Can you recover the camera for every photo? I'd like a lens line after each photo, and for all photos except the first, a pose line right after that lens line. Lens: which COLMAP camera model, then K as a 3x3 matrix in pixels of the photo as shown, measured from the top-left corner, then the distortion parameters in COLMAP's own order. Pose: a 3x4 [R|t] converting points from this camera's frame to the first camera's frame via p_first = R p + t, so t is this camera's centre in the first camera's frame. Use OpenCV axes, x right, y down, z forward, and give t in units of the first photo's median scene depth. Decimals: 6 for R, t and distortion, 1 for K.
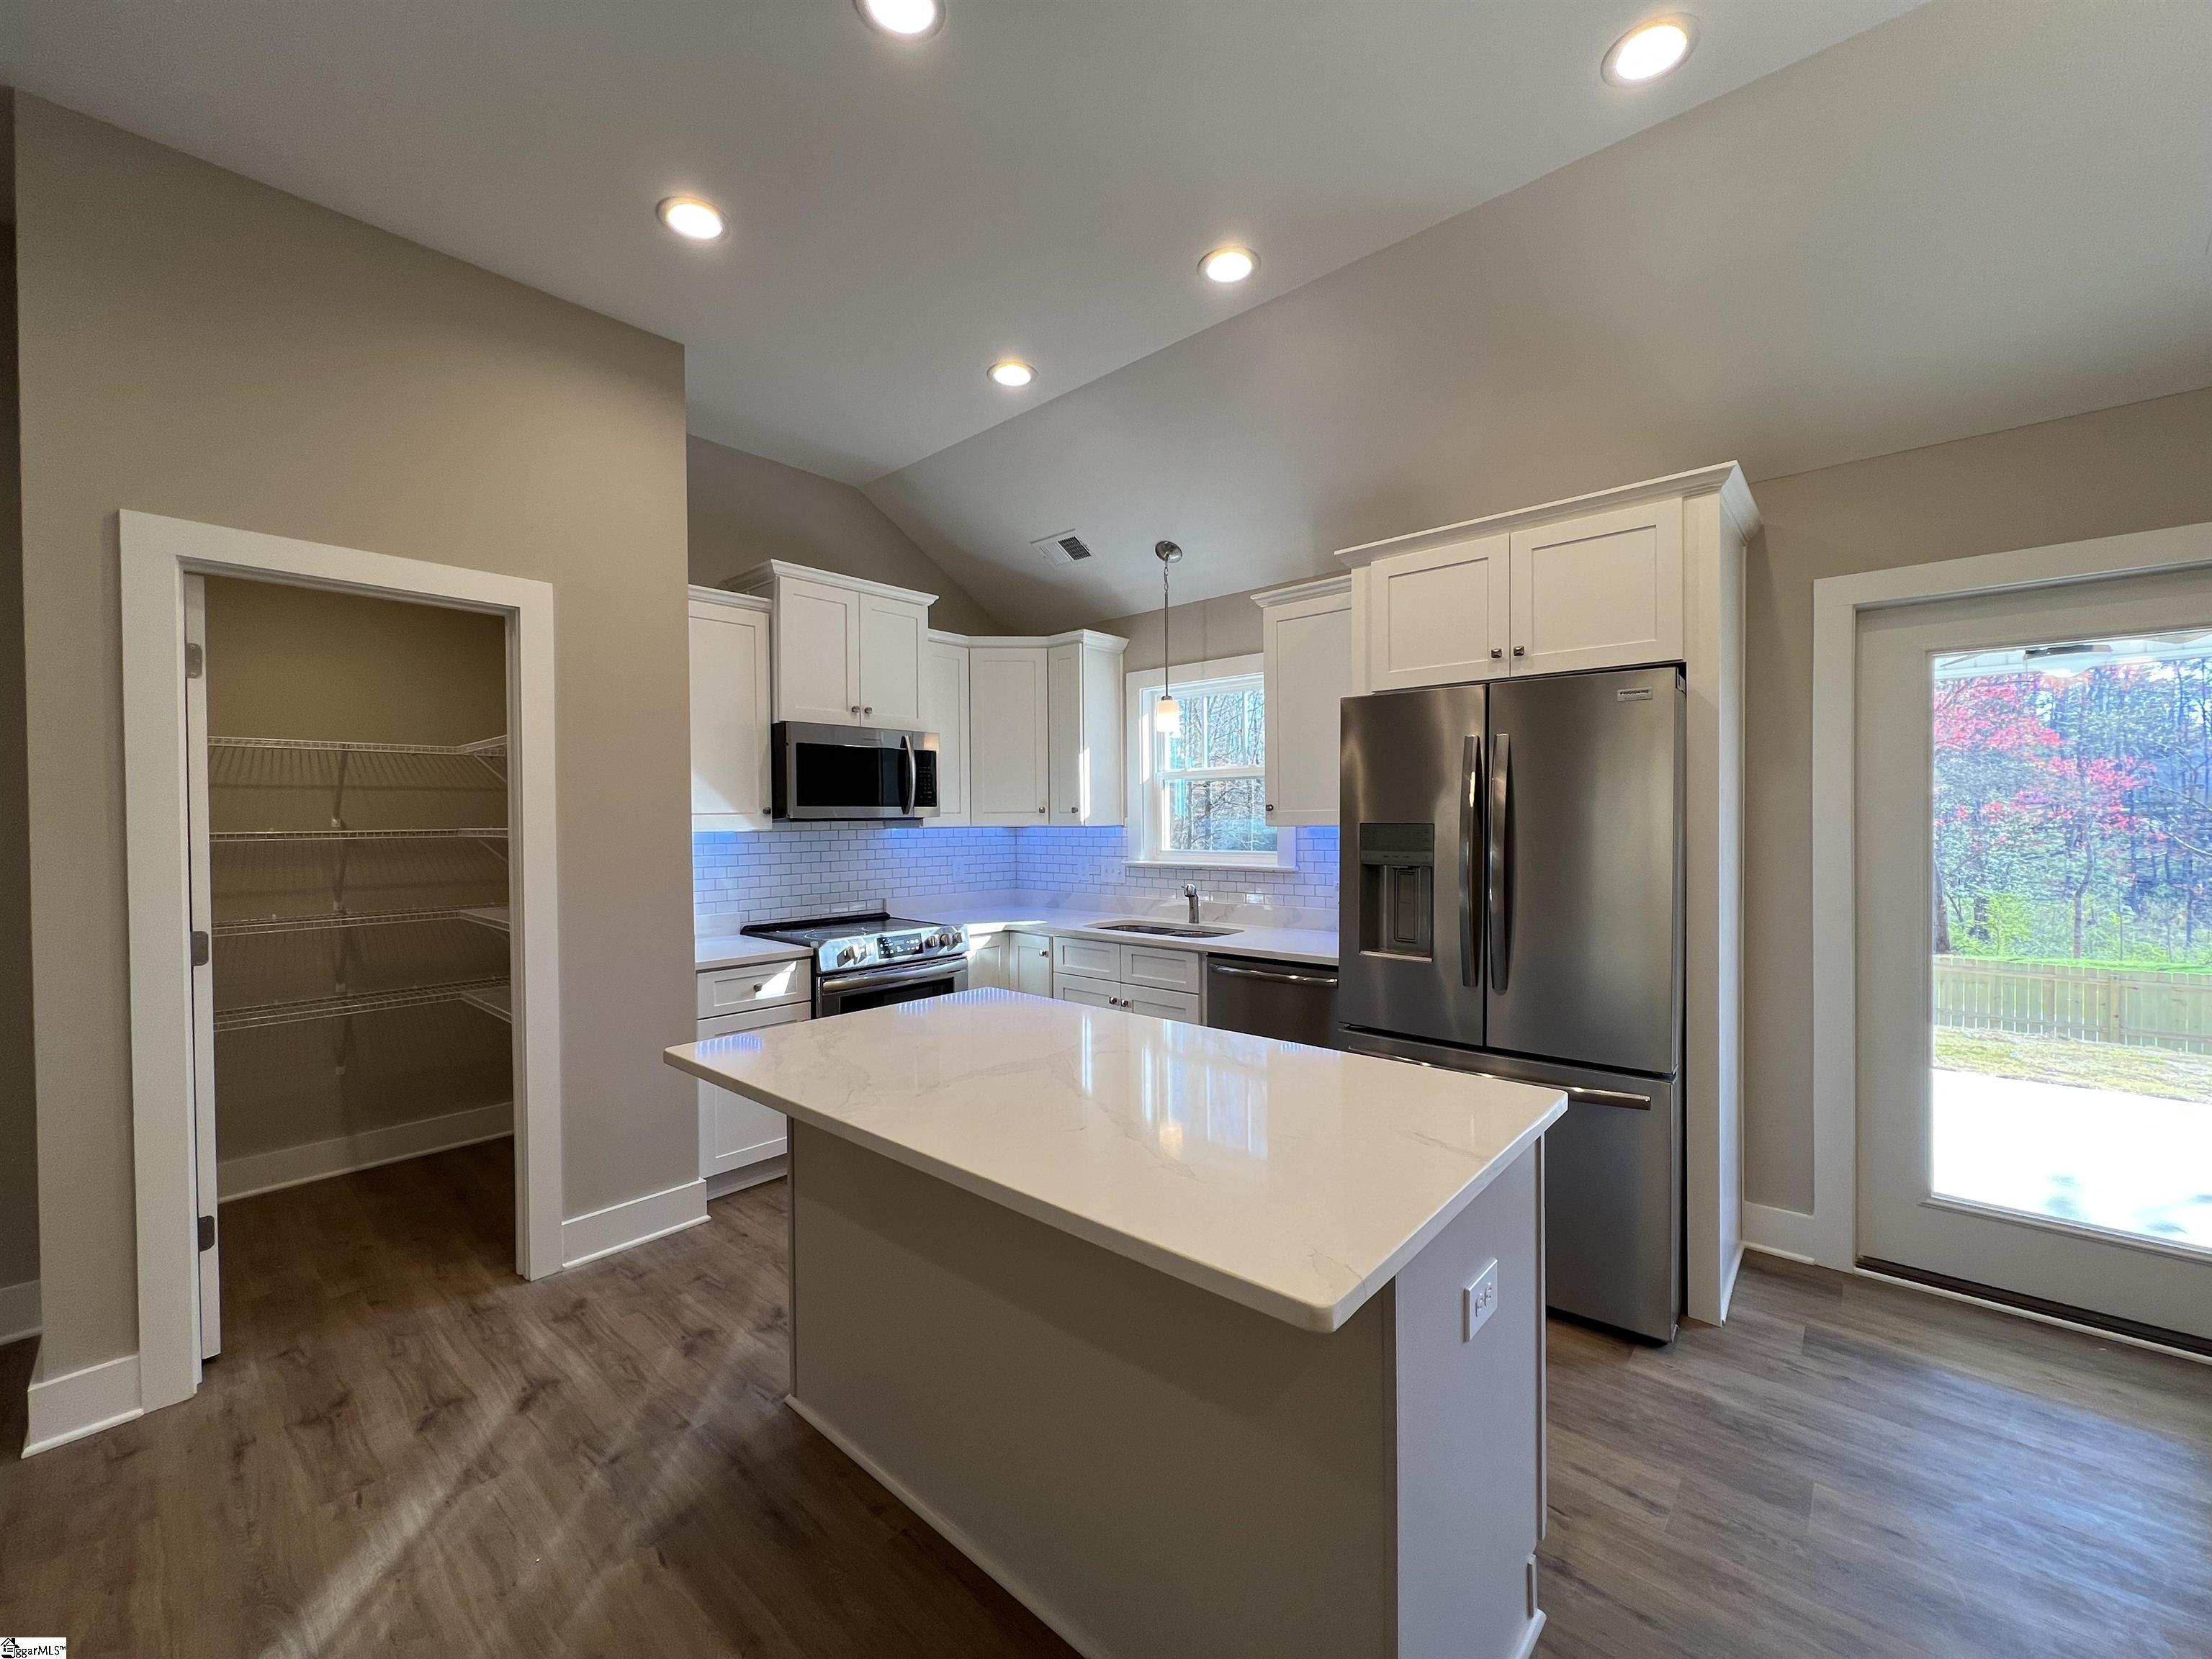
lens RADIAL K [[881.3, 0, 1101.6], [0, 881.3, 827.5], [0, 0, 1]] dist [-0.002667, 0.000864]
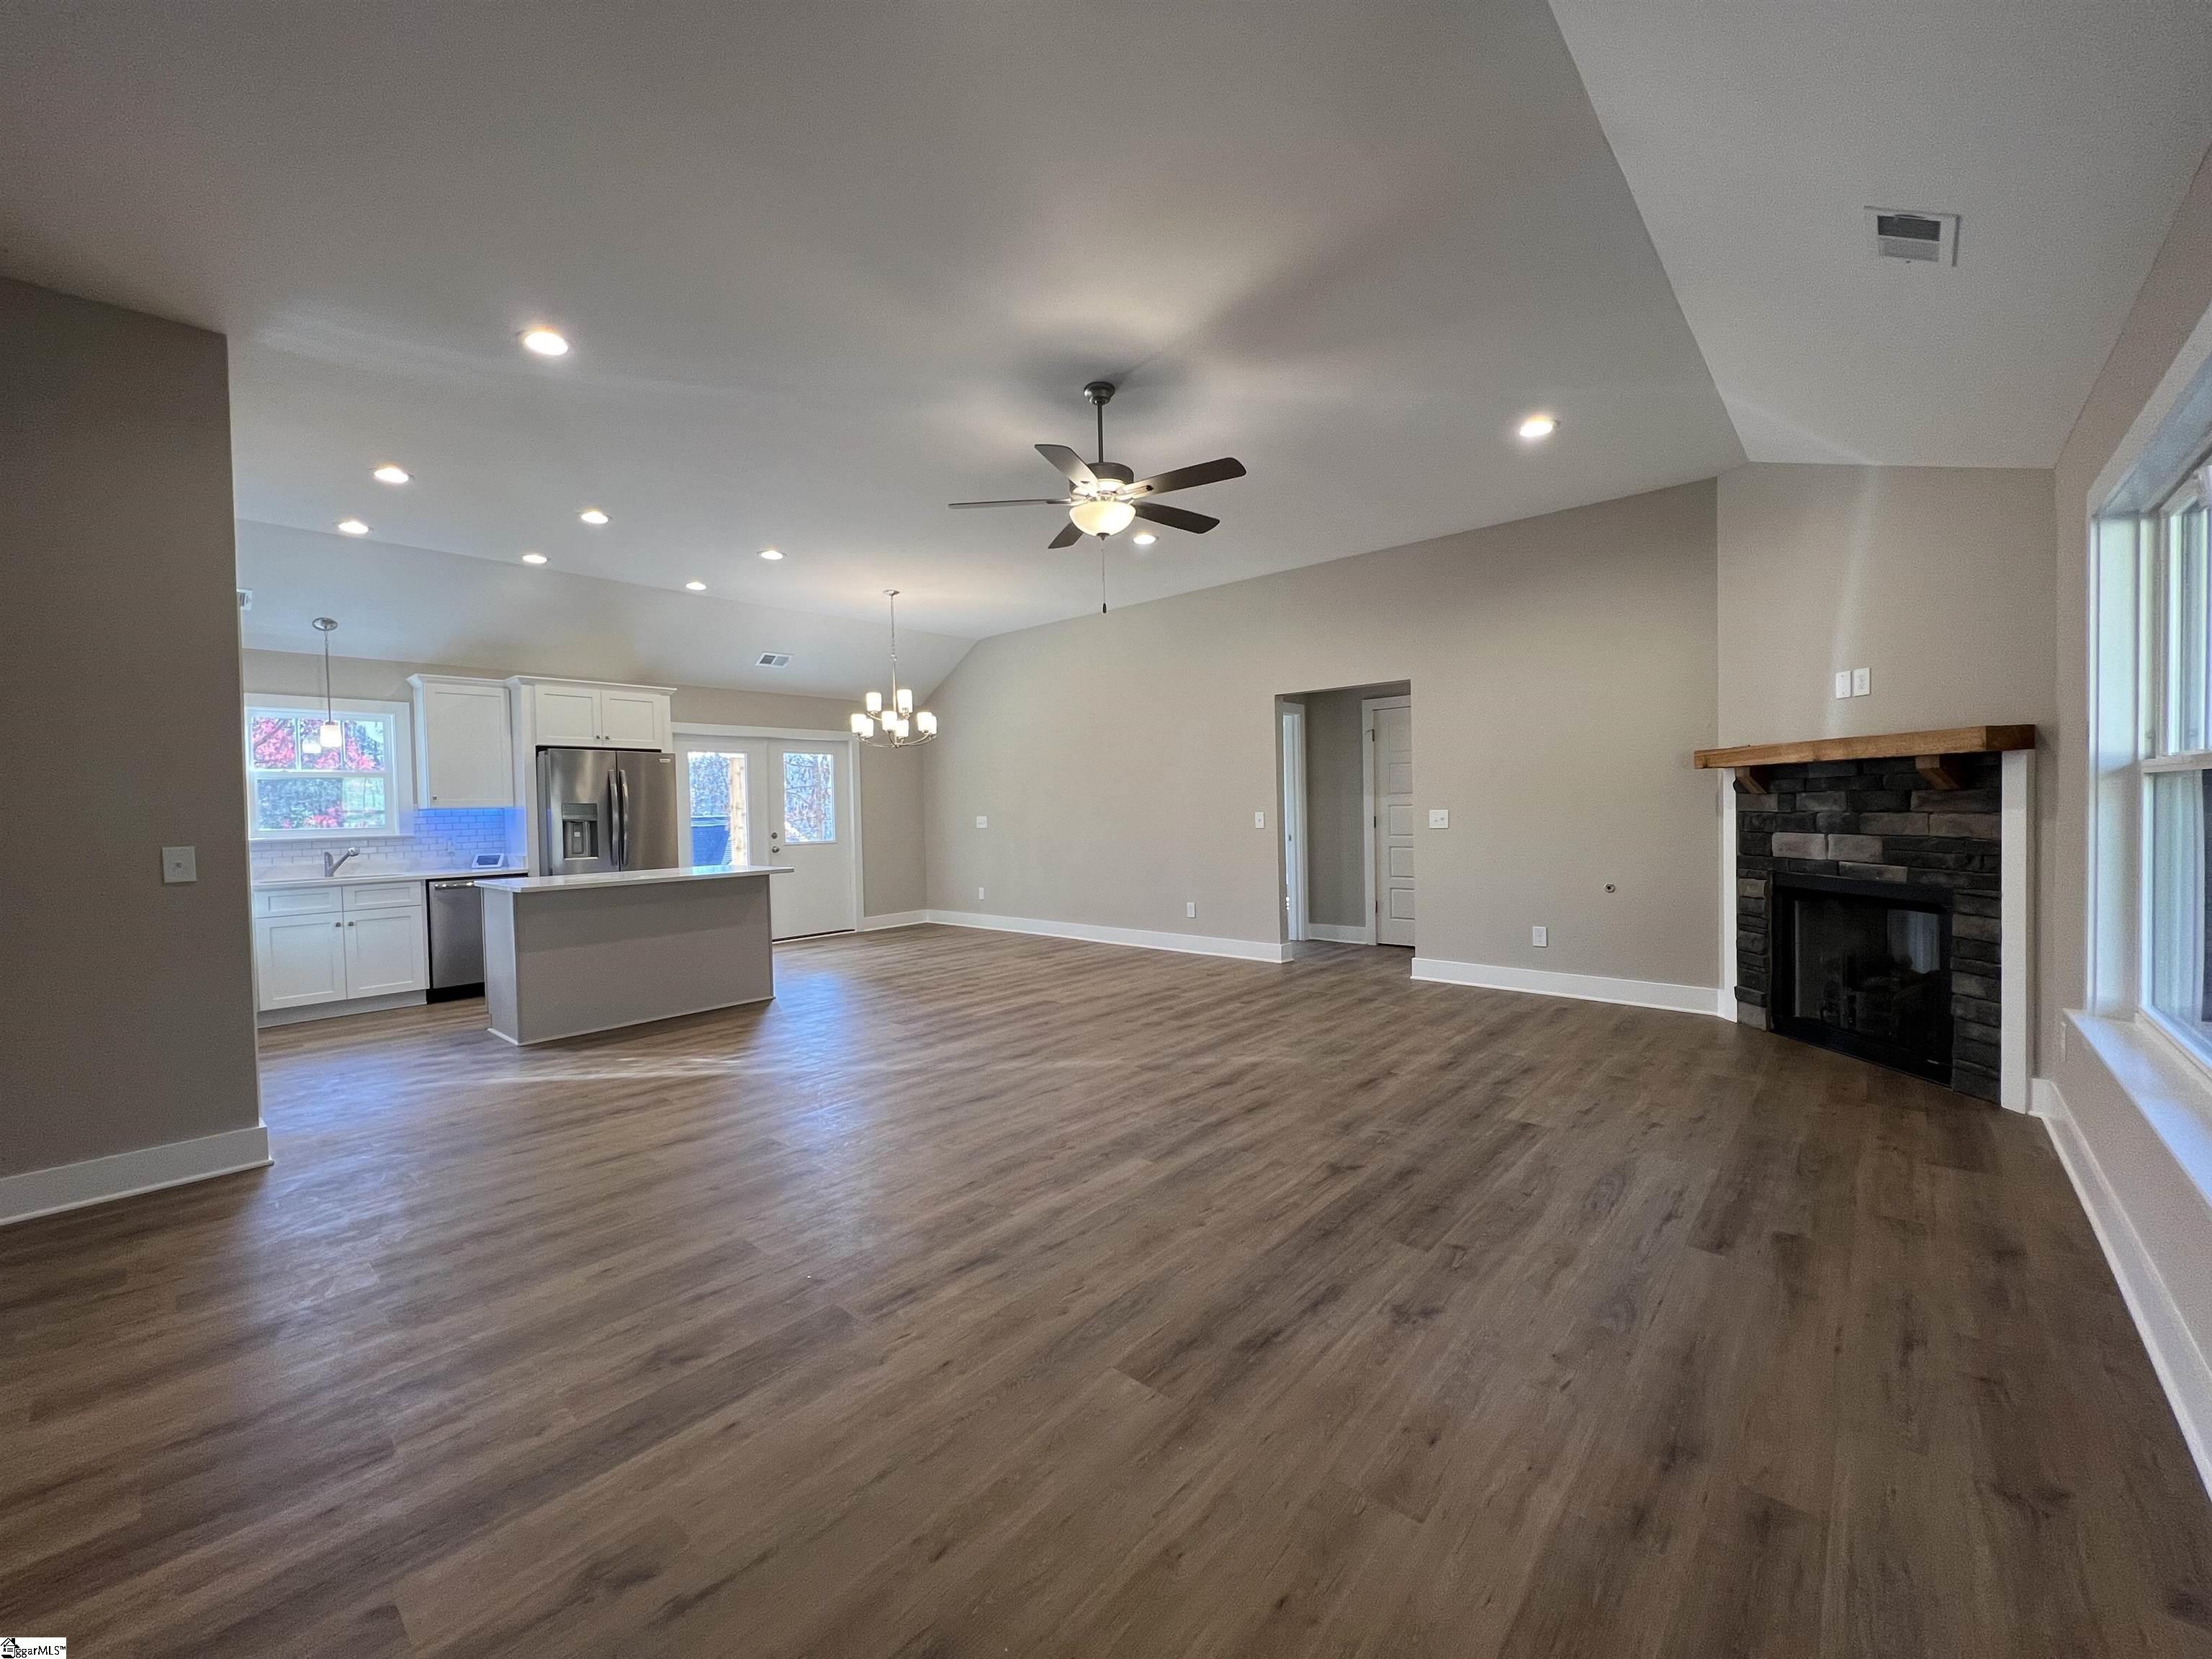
lens RADIAL K [[881.3, 0, 1096.4], [0, 881.3, 827.5], [0, 0, 1]] dist [-0.002667, 0.000864]
pose [[0.005311, -0.014137, 0.999886, -1.442376], [0.031821, 0.999396, 0.013961, 0.050273], [-0.999479, 0.031743, 0.005758, -0.299588]]
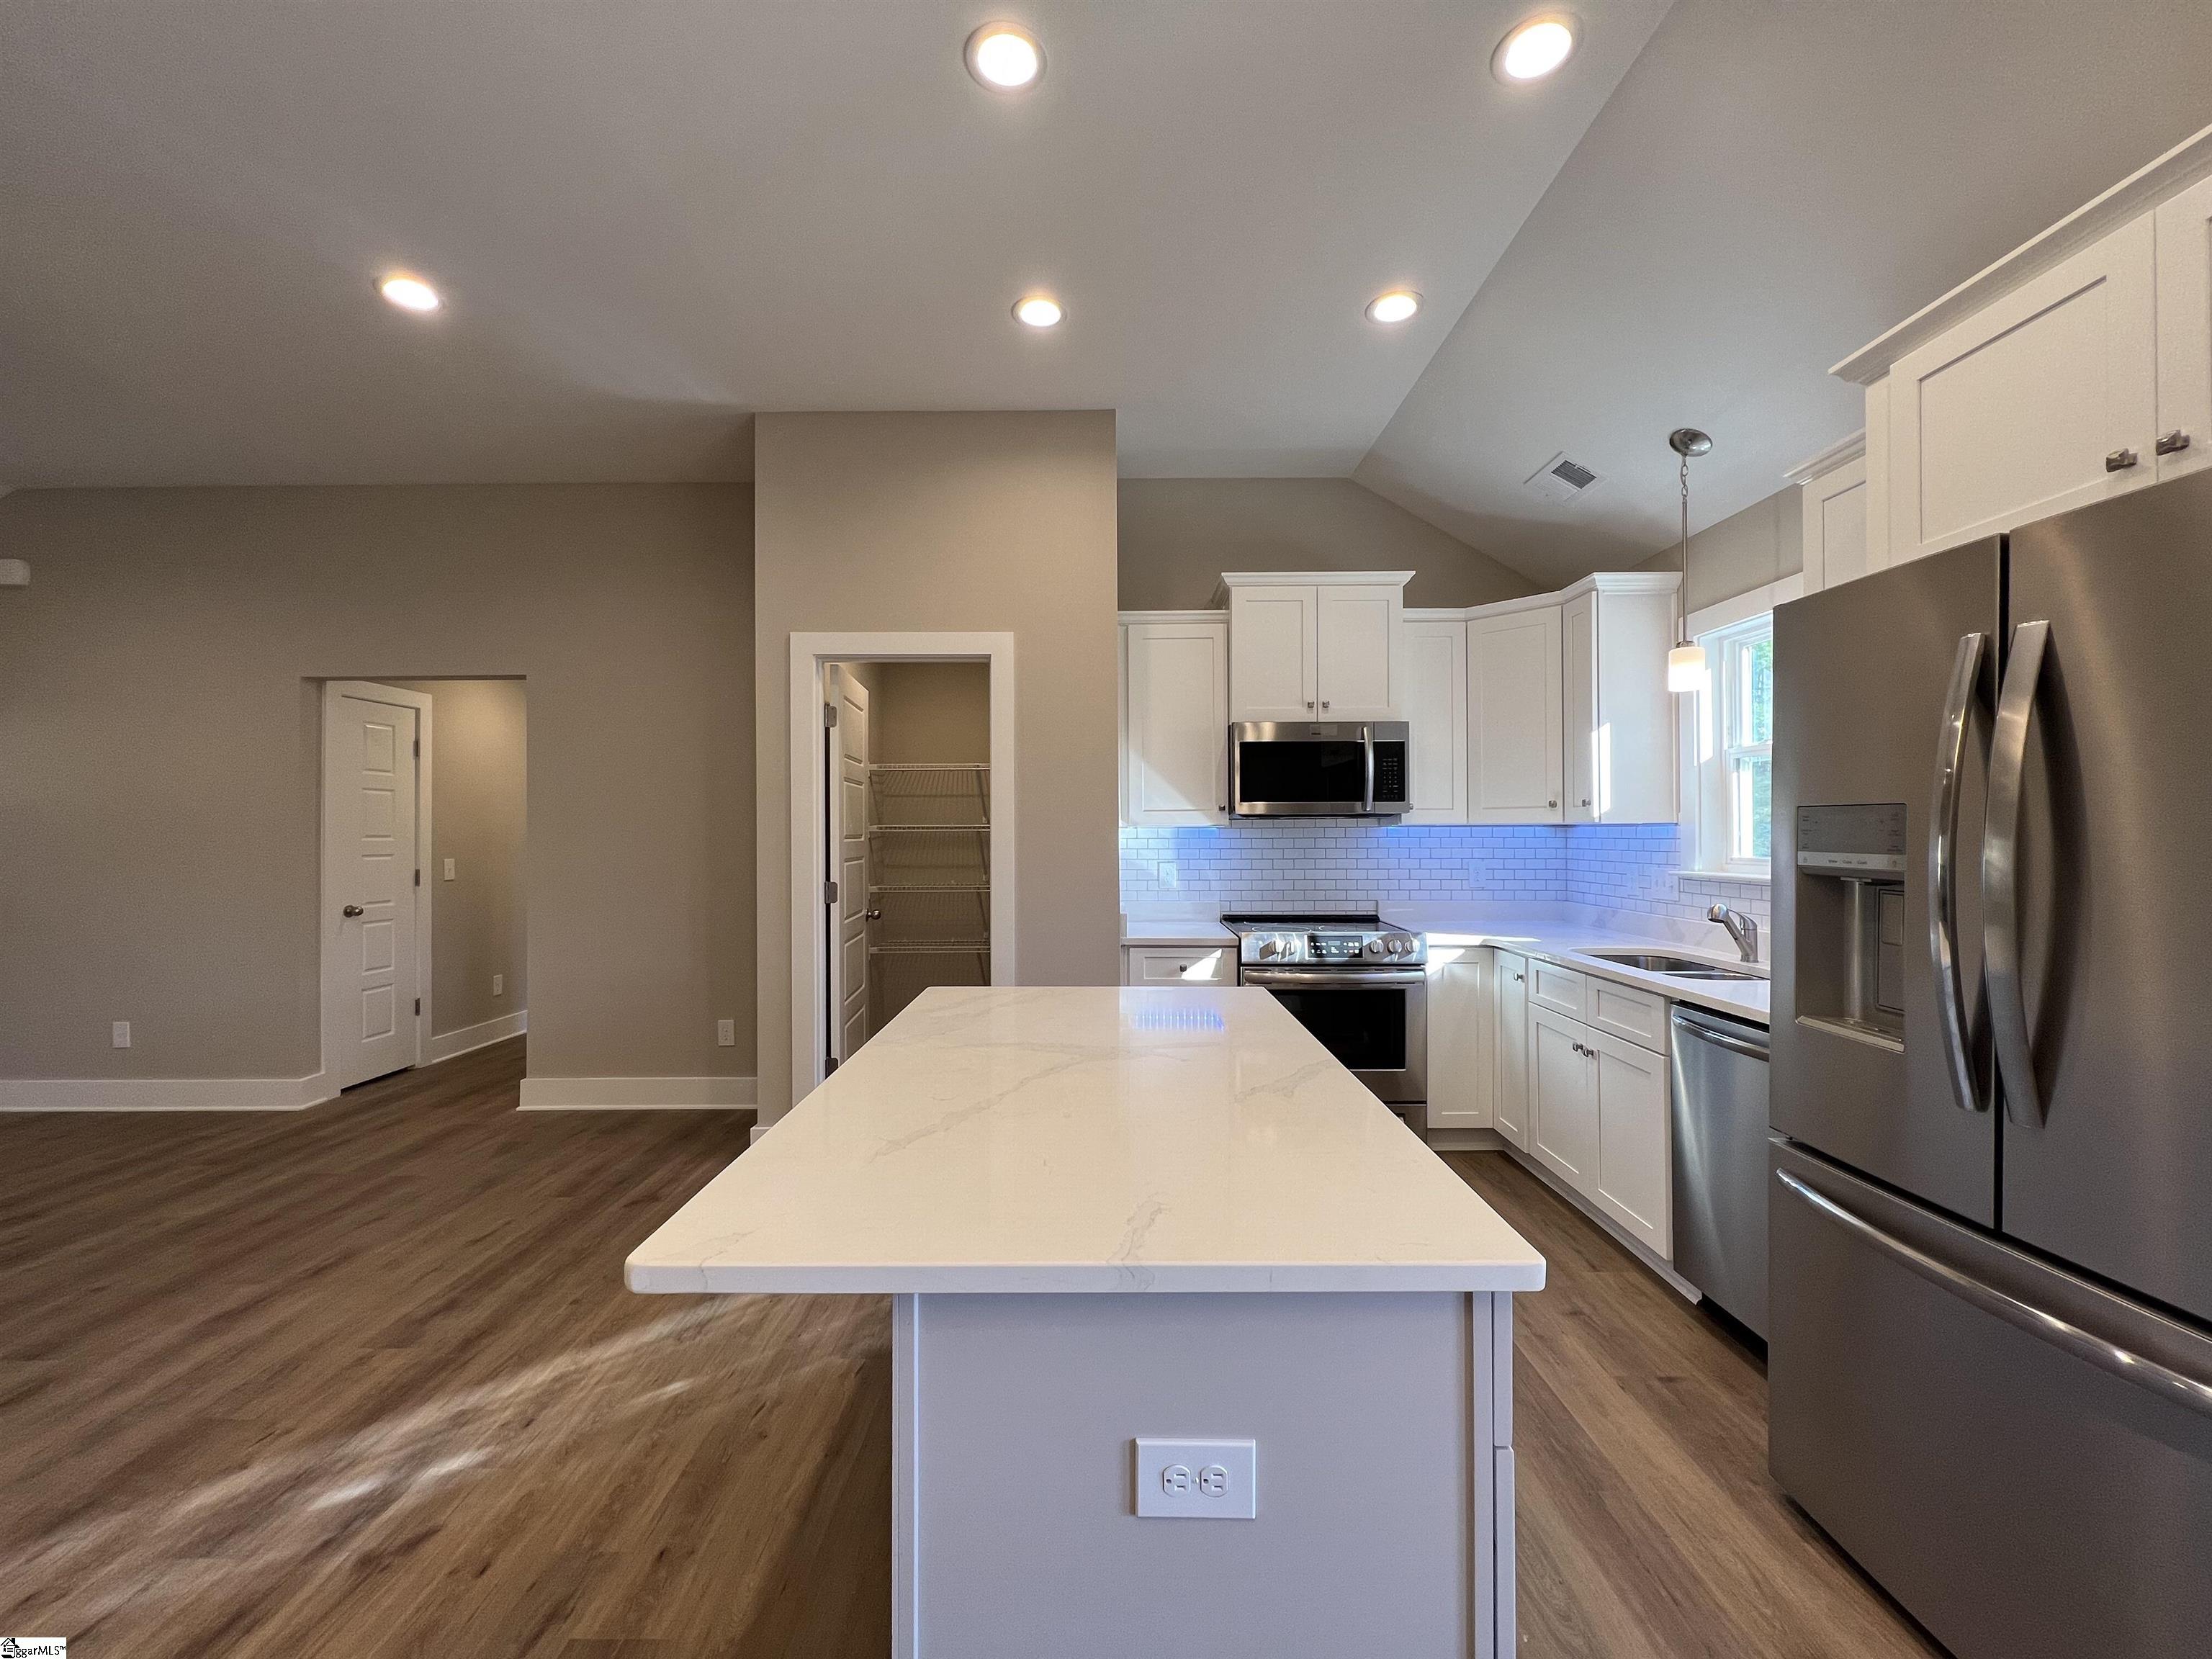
lens RADIAL K [[881.3, 0, 1103.4], [0, 881.3, 828.8], [0, 0, 1]] dist [-0.002667, 0.000864]
pose [[0.662684, 0.002708, -0.748894, 0.307925], [-0.010144, 0.999934, -0.005360, 0.013343], [0.748830, 0.011149, 0.662668, 0.169570]]
